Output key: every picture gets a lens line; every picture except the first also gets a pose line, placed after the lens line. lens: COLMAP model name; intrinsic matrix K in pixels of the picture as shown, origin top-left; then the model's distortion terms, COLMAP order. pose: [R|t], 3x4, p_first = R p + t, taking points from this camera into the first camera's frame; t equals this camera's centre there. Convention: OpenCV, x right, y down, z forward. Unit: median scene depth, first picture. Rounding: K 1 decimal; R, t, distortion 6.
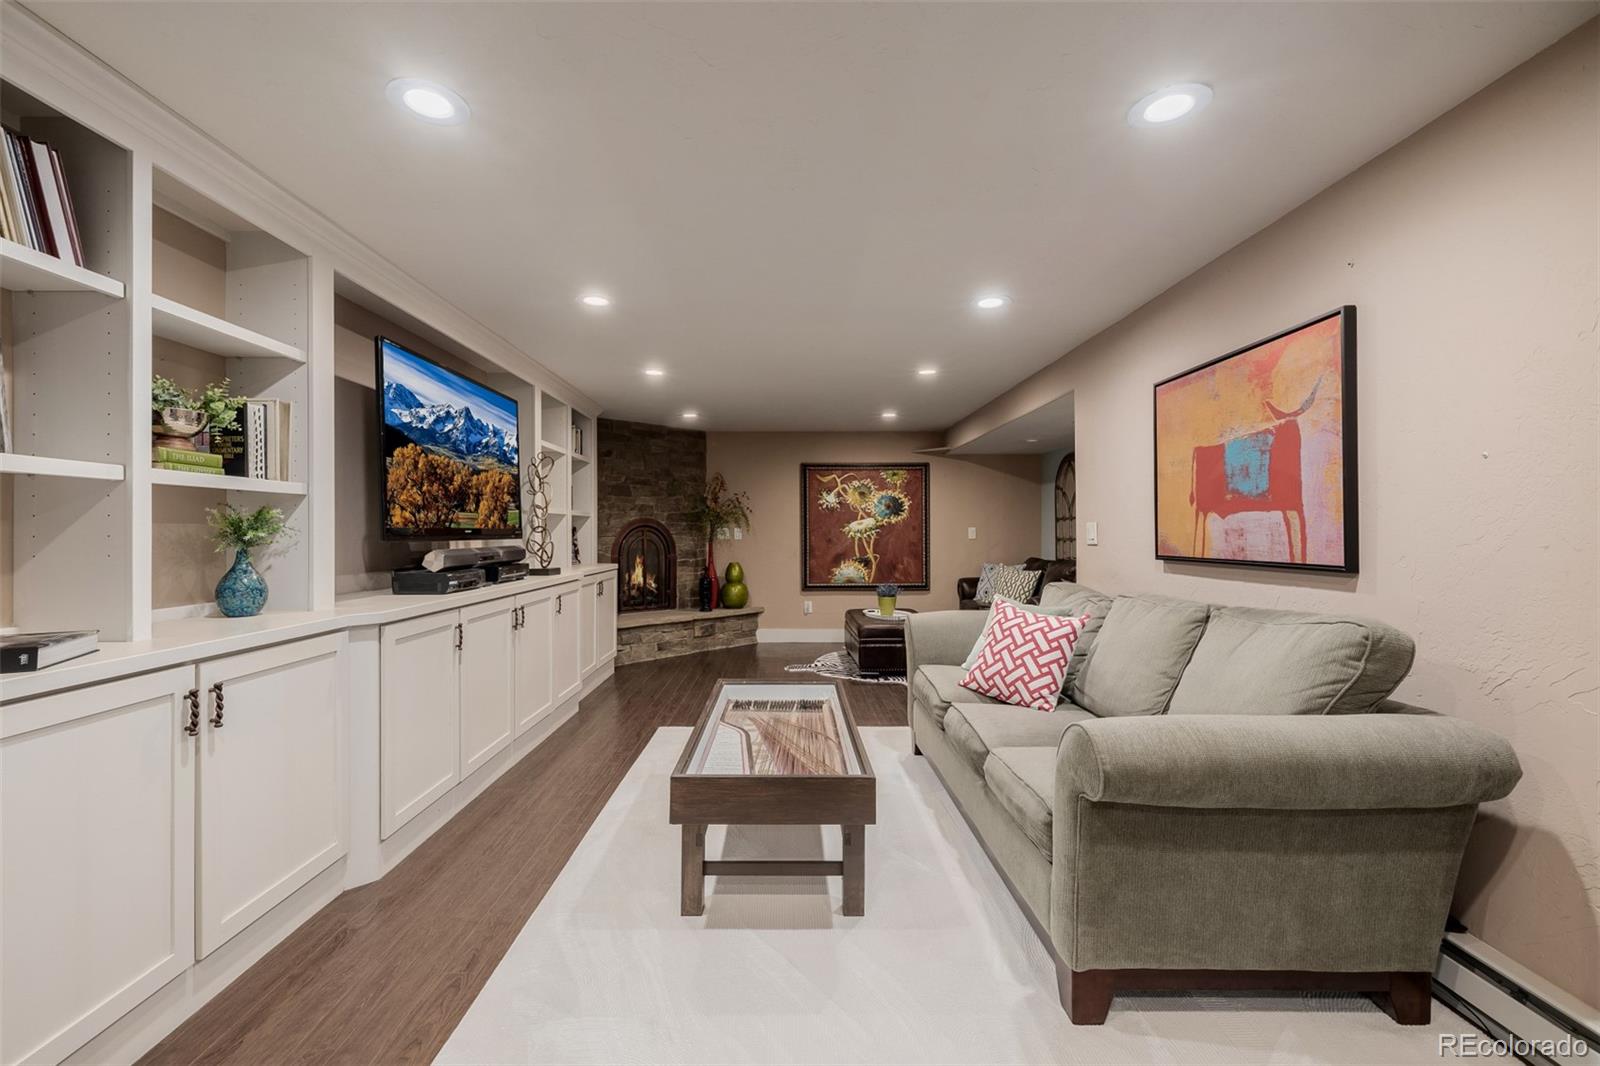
lens RADIAL K [[676.3, 0, 793.7], [0, 676.3, 529.4], [0, 0, 1]] dist [0.003055, 0.000182]
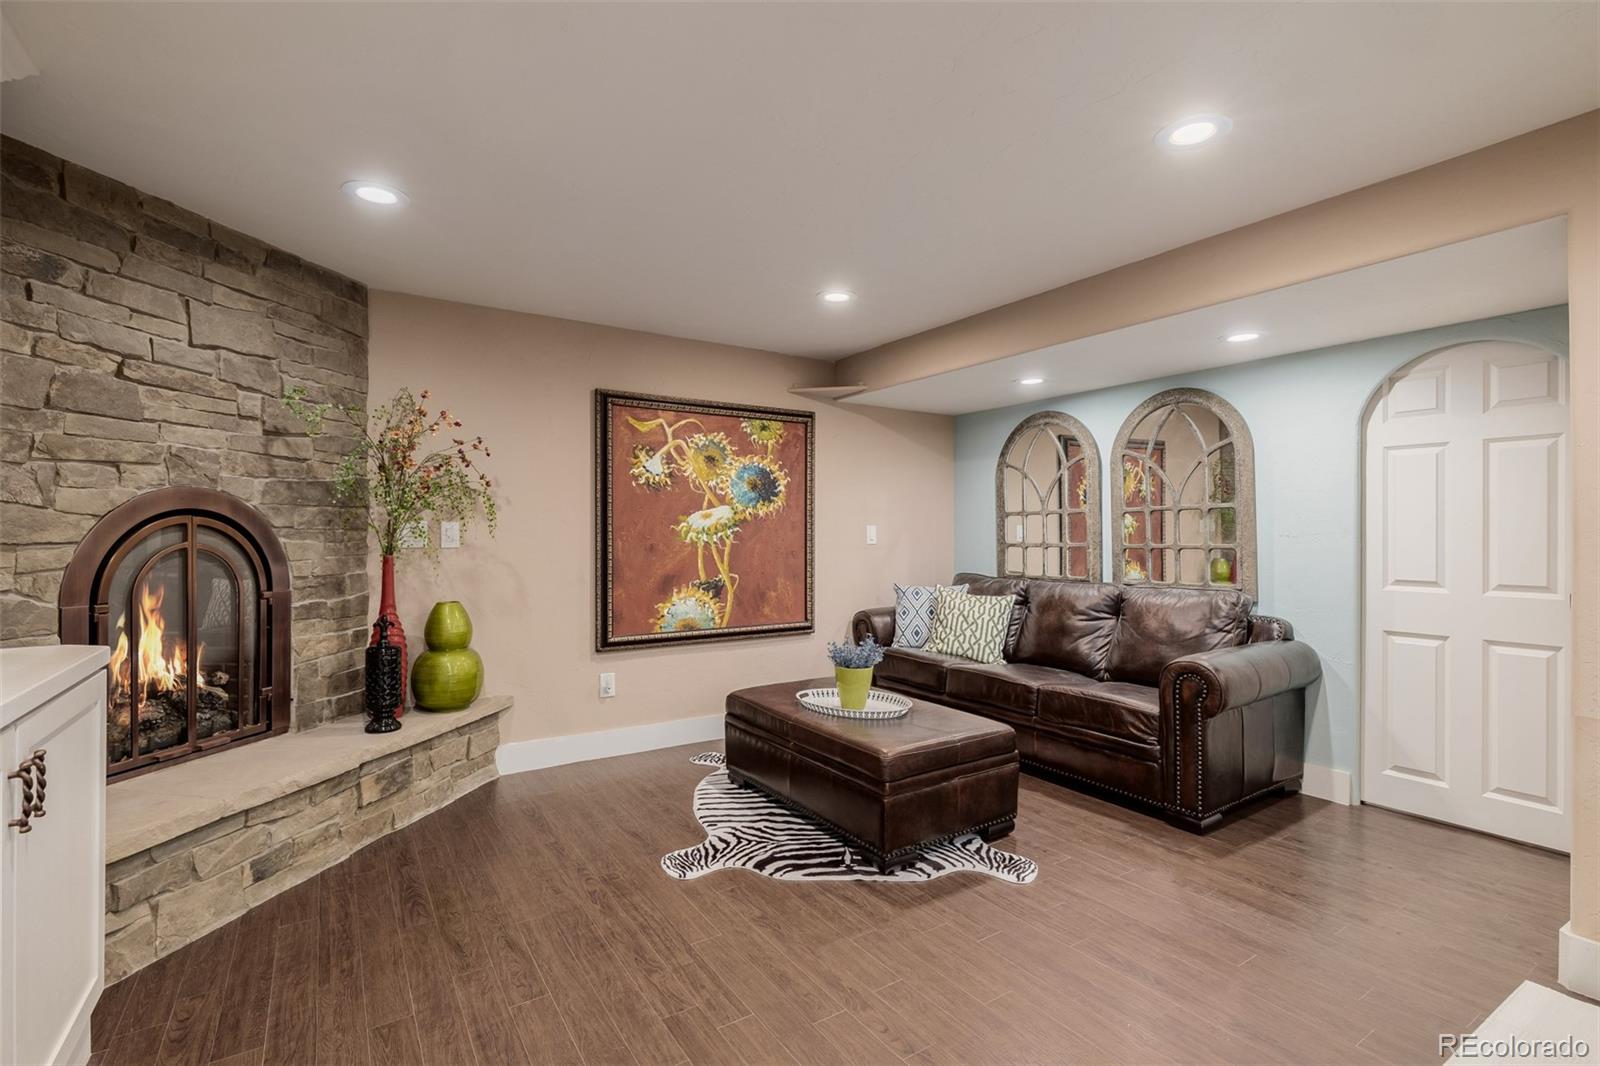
lens RADIAL K [[731.3, 0, 798.2], [0, 731.3, 537.0], [0, 0, 1]] dist [0.002828, 0.000460]
pose [[0.843645, 0.000713, 0.536902, -0.147421], [-0.006180, 0.999946, 0.008383, 0.002445], [-0.536867, -0.010390, 0.843603, 0.481826]]
